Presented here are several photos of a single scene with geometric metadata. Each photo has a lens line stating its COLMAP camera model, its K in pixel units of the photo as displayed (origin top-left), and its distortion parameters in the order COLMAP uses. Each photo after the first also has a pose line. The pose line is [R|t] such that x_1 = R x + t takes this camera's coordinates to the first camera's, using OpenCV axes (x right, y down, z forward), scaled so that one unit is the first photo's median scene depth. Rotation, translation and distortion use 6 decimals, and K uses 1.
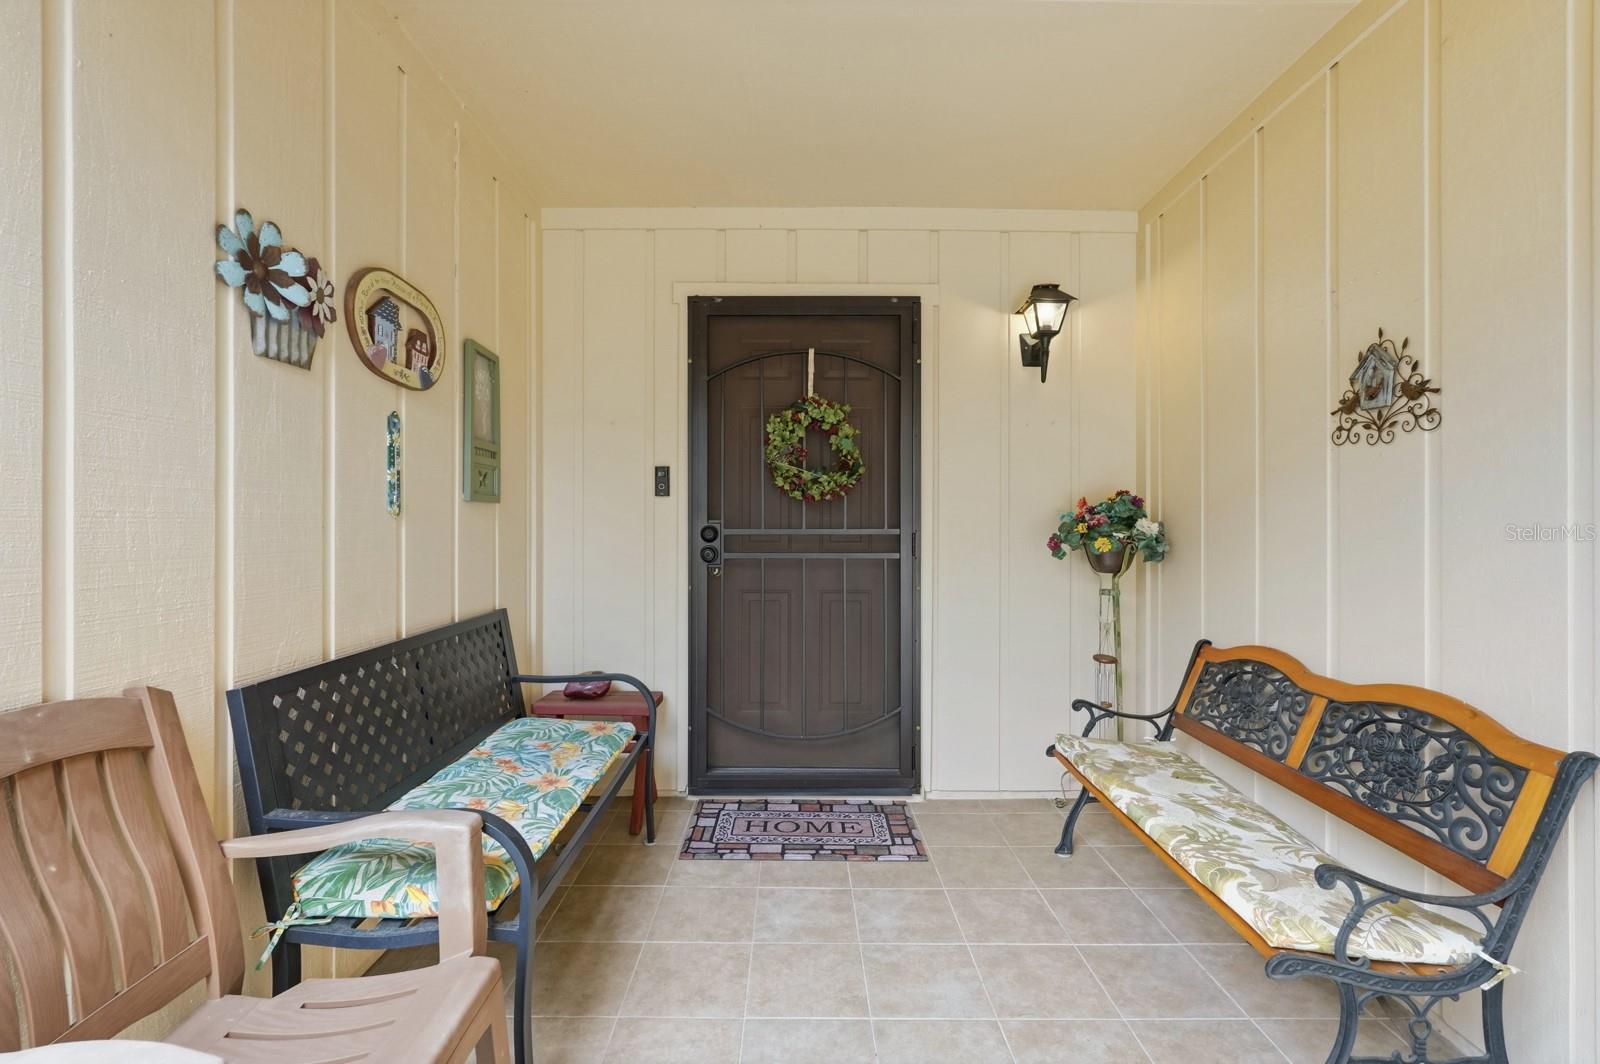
lens RADIAL K [[724.5, 0, 798.8], [0, 724.5, 531.3], [0, 0, 1]] dist [-0.001479, -0.000119]
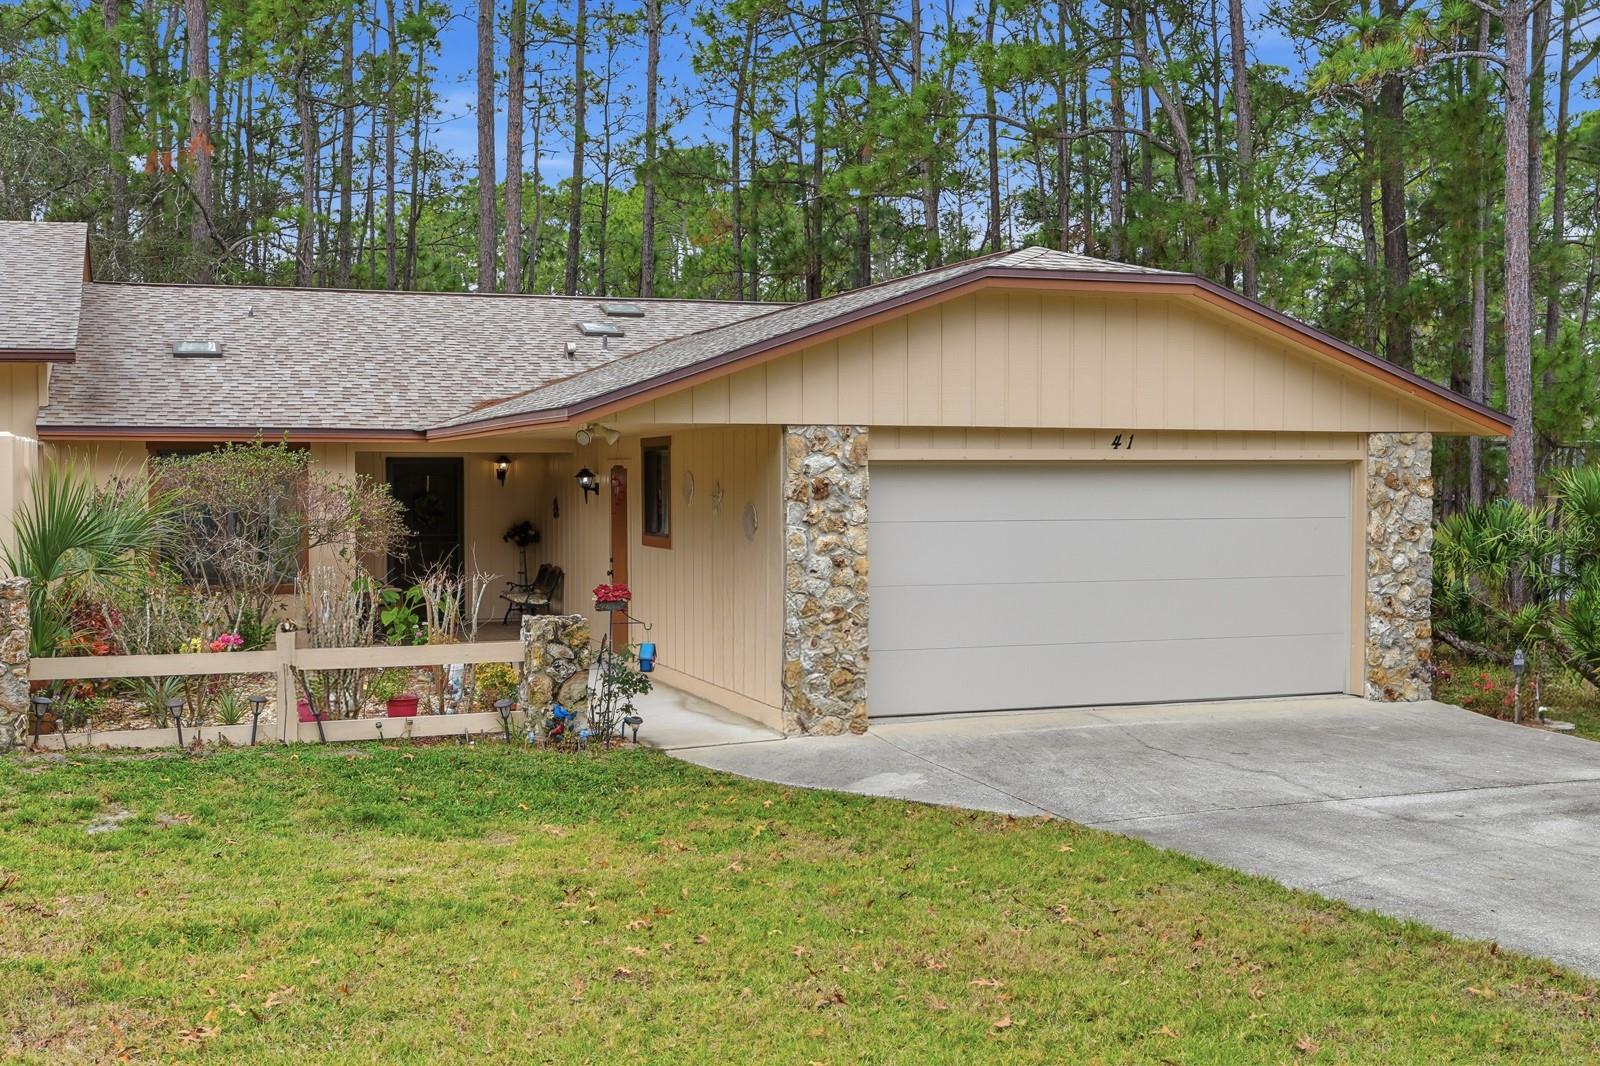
lens RADIAL K [[1757.4, 0, 800.3], [0, 1757.4, 531.6], [0, 0, 1]] dist [-0.000078, 0.000000]
pose [[0.937775, -0.011913, 0.347040, -1.130058], [0.005294, 0.999786, 0.020012, -0.159379], [-0.347204, -0.016930, 0.937637, -6.770370]]
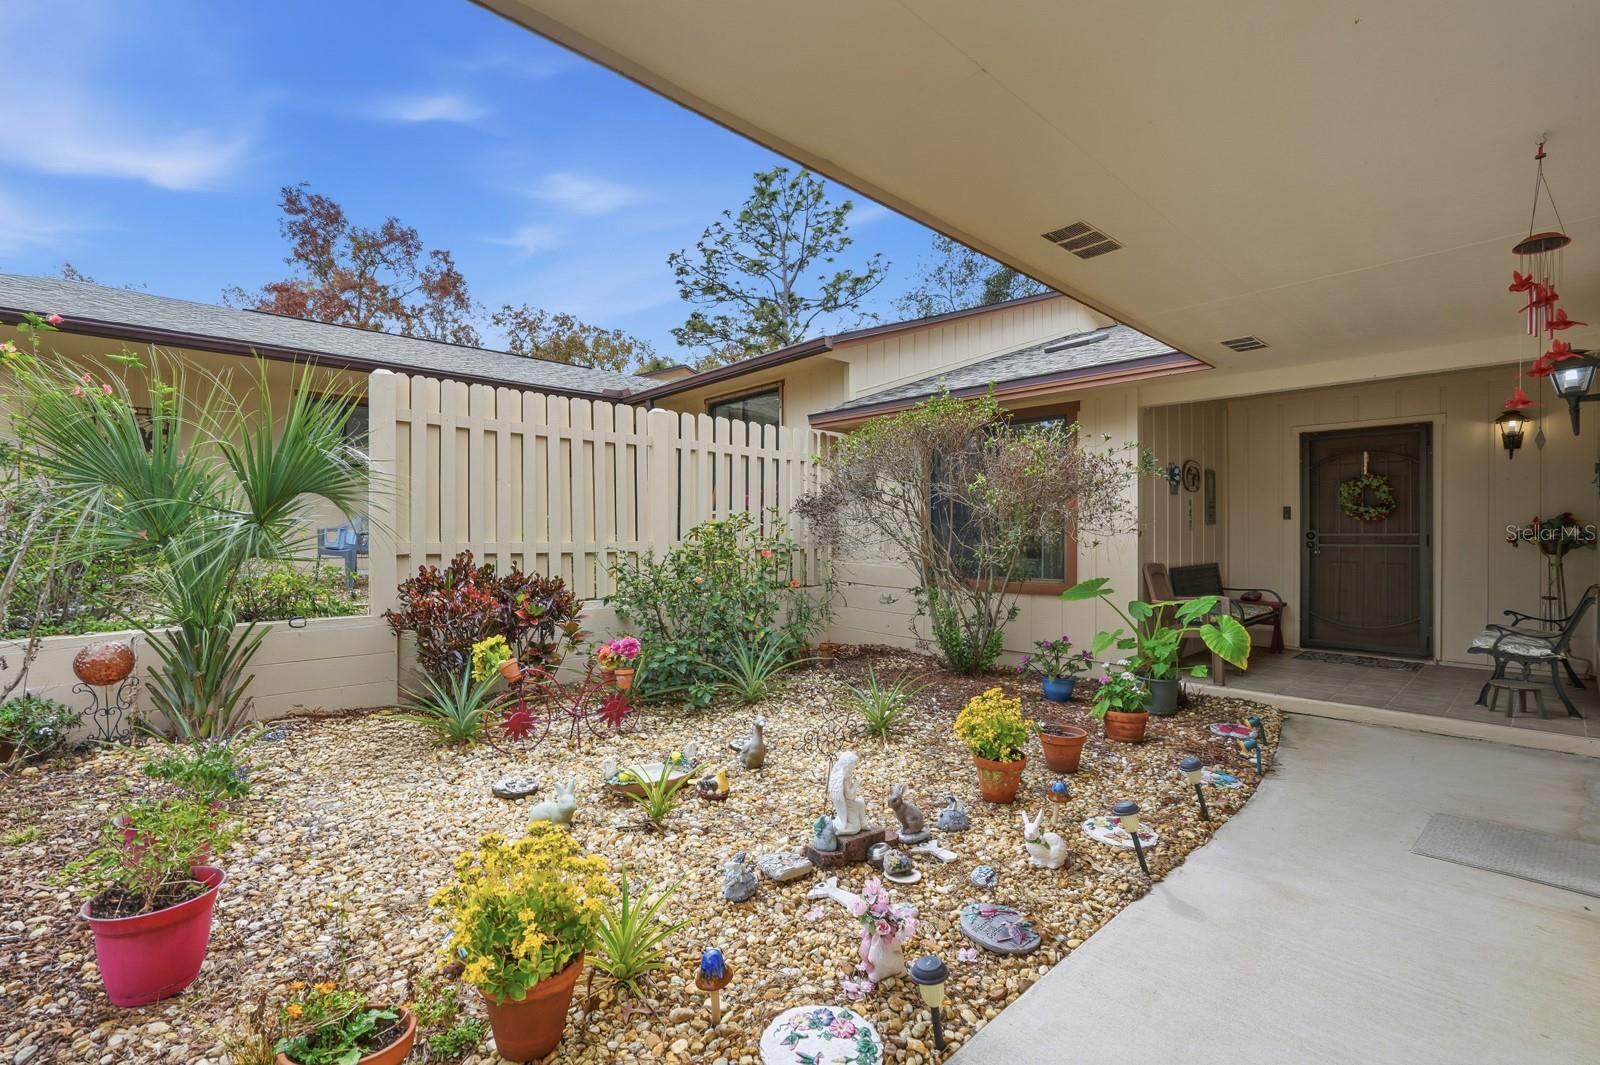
lens RADIAL K [[724.5, 0, 798.2], [0, 724.5, 537.5], [0, 0, 1]] dist [-0.001479, -0.000119]
pose [[0.690870, -0.001593, -0.722977, 0.425320], [0.002318, 0.999997, 0.000012, 0.005597], [0.722975, -0.001684, 0.690872, -1.813636]]
